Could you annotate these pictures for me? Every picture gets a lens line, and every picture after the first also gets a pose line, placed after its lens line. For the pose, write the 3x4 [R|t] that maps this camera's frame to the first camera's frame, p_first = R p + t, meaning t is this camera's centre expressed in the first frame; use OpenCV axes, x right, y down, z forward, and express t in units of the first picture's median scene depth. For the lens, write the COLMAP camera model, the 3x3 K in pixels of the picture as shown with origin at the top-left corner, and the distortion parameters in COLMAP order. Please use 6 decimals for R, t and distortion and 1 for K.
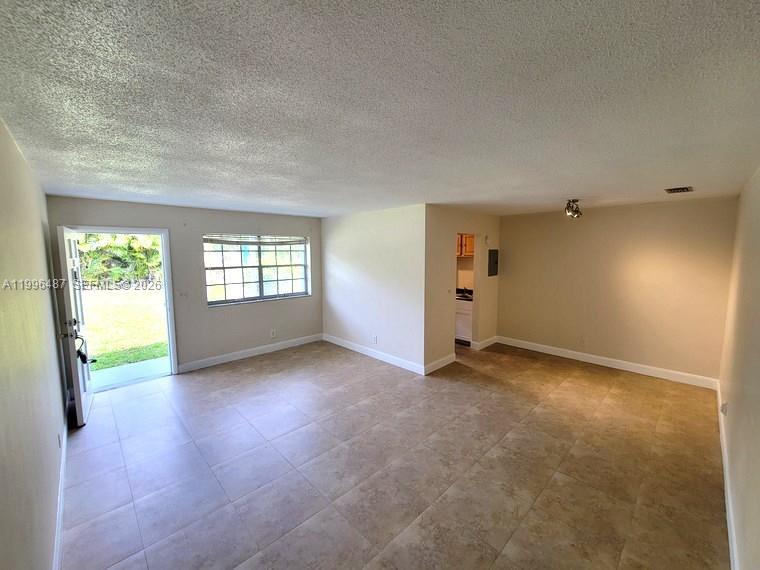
lens RADIAL K [[310.1, 0, 377.3], [0, 310.1, 285.8], [0, 0, 1]] dist [-0.006461, -0.000785]
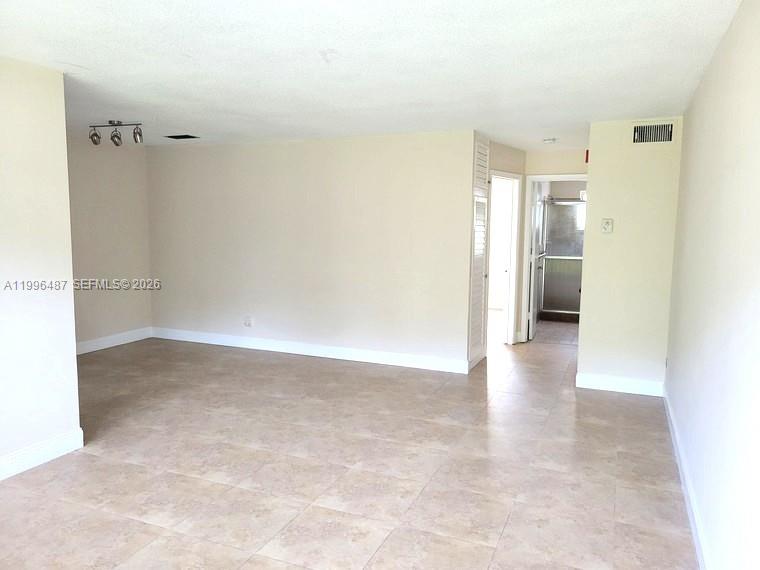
lens RADIAL K [[572.3, 0, 378.4], [0, 572.3, 284.1], [0, 0, 1]] dist [-0.002795, -0.000320]
pose [[-0.395220, -0.100905, 0.913027, -1.180740], [0.093608, 0.984350, 0.149307, -0.061200], [-0.913804, 0.144476, -0.379590, 1.316250]]
